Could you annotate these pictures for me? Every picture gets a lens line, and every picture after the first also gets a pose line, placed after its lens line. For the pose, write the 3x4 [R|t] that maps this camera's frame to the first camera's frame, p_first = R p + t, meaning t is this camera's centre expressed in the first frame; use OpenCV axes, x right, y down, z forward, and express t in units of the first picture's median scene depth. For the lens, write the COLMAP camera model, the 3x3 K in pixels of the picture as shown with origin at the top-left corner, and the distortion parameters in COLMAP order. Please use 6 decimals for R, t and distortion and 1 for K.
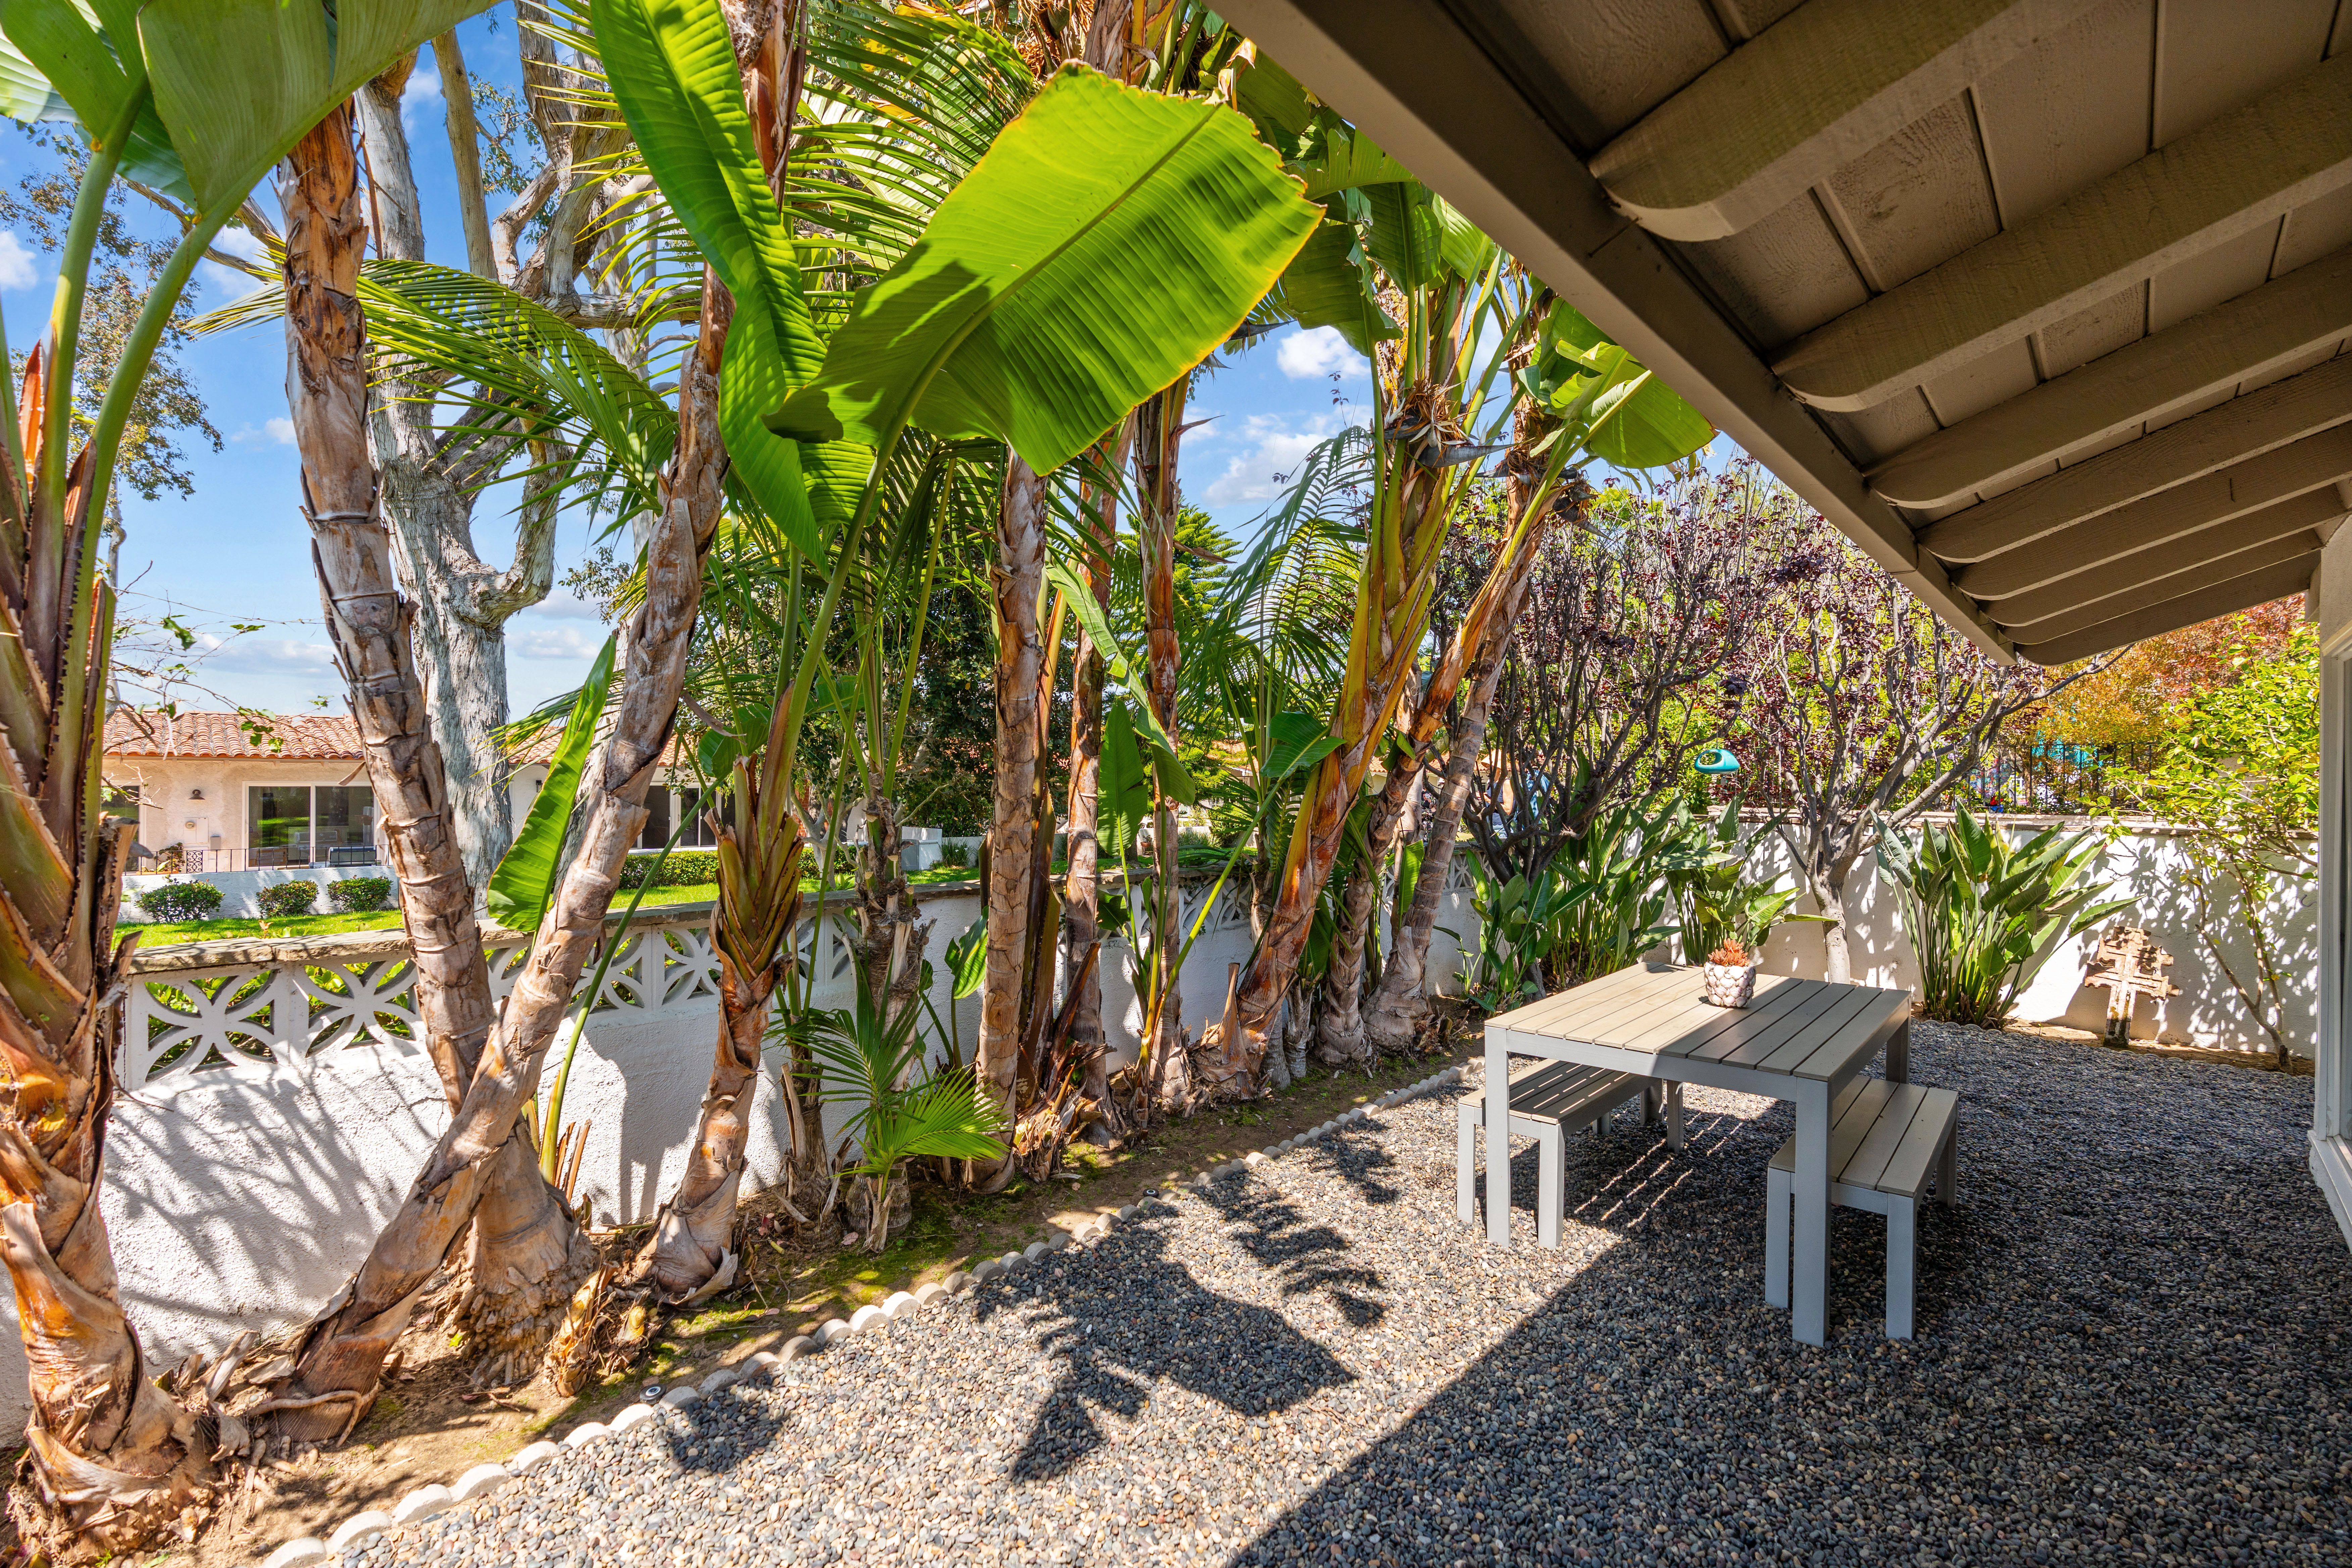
lens RADIAL K [[1068.6, 0, 1193.3], [0, 1068.6, 780.3], [0, 0, 1]] dist [-0.001447, 0.005198]
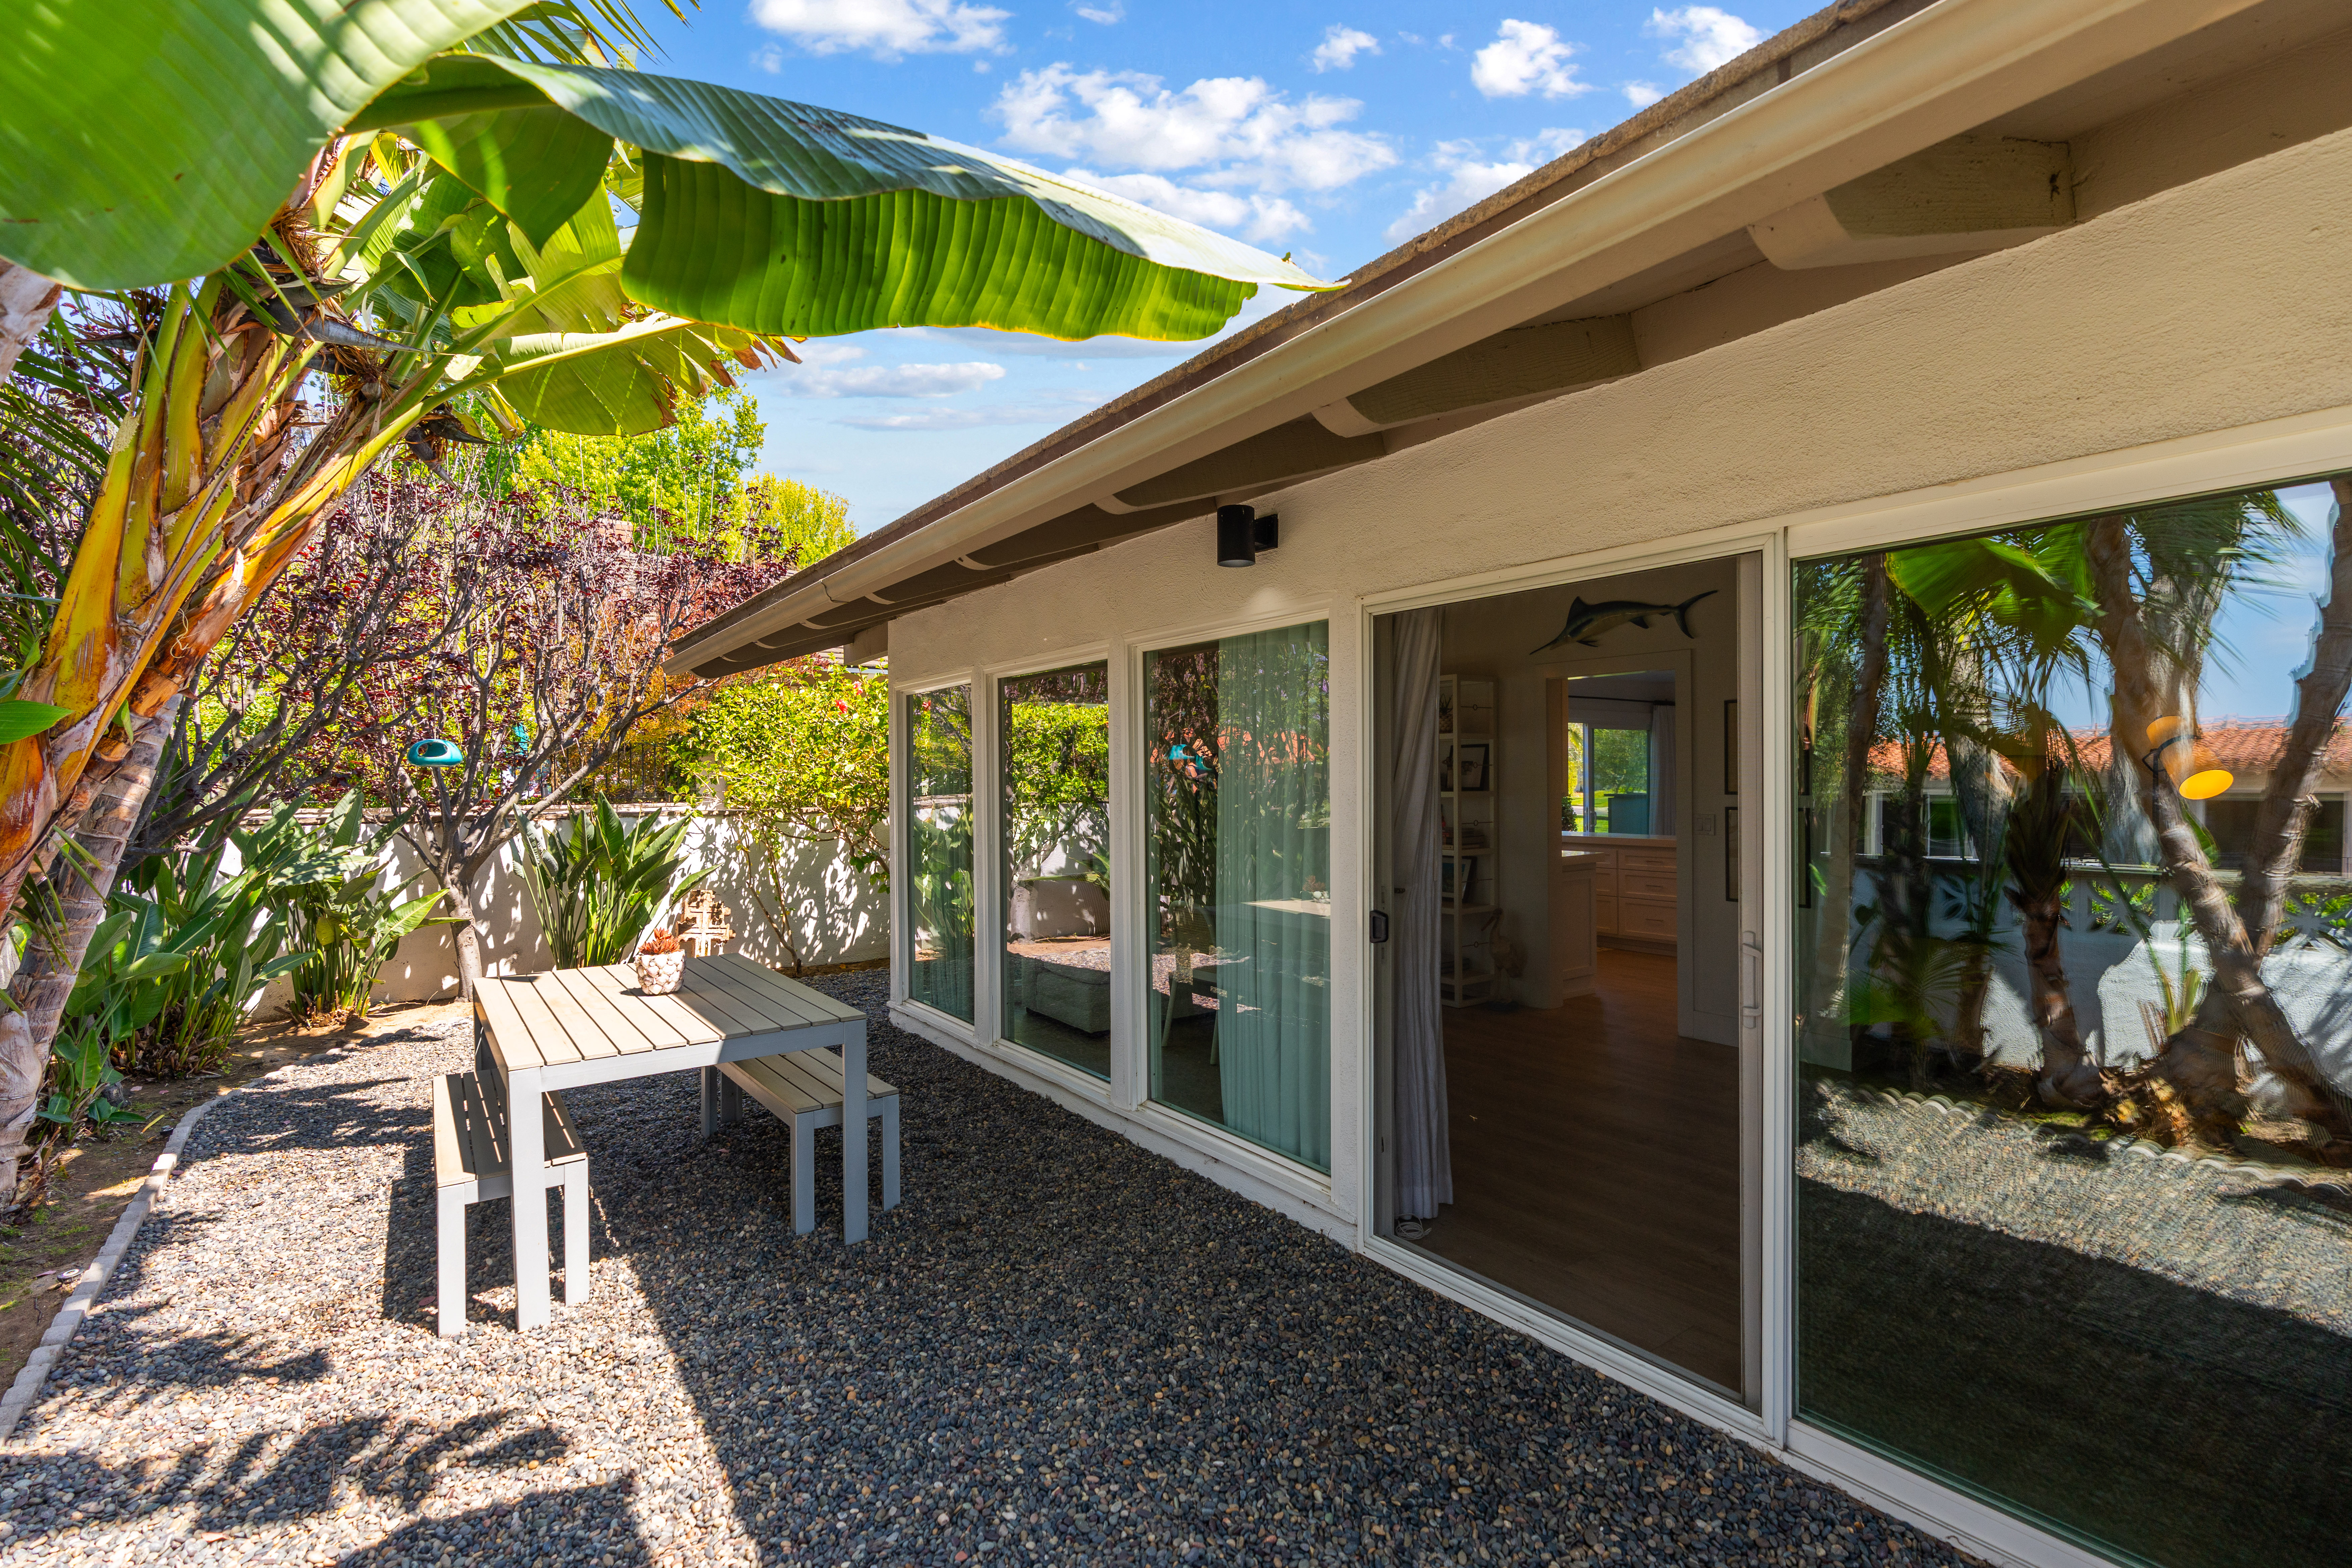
lens RADIAL K [[1068.6, 0, 1191.0], [0, 1068.6, 779.9], [0, 0, 1]] dist [-0.001447, 0.005198]
pose [[0.211095, -0.011170, 0.977402, -0.232628], [0.009613, 0.999910, 0.009351, 0.002325], [-0.977418, 0.007421, 0.211183, 0.176983]]
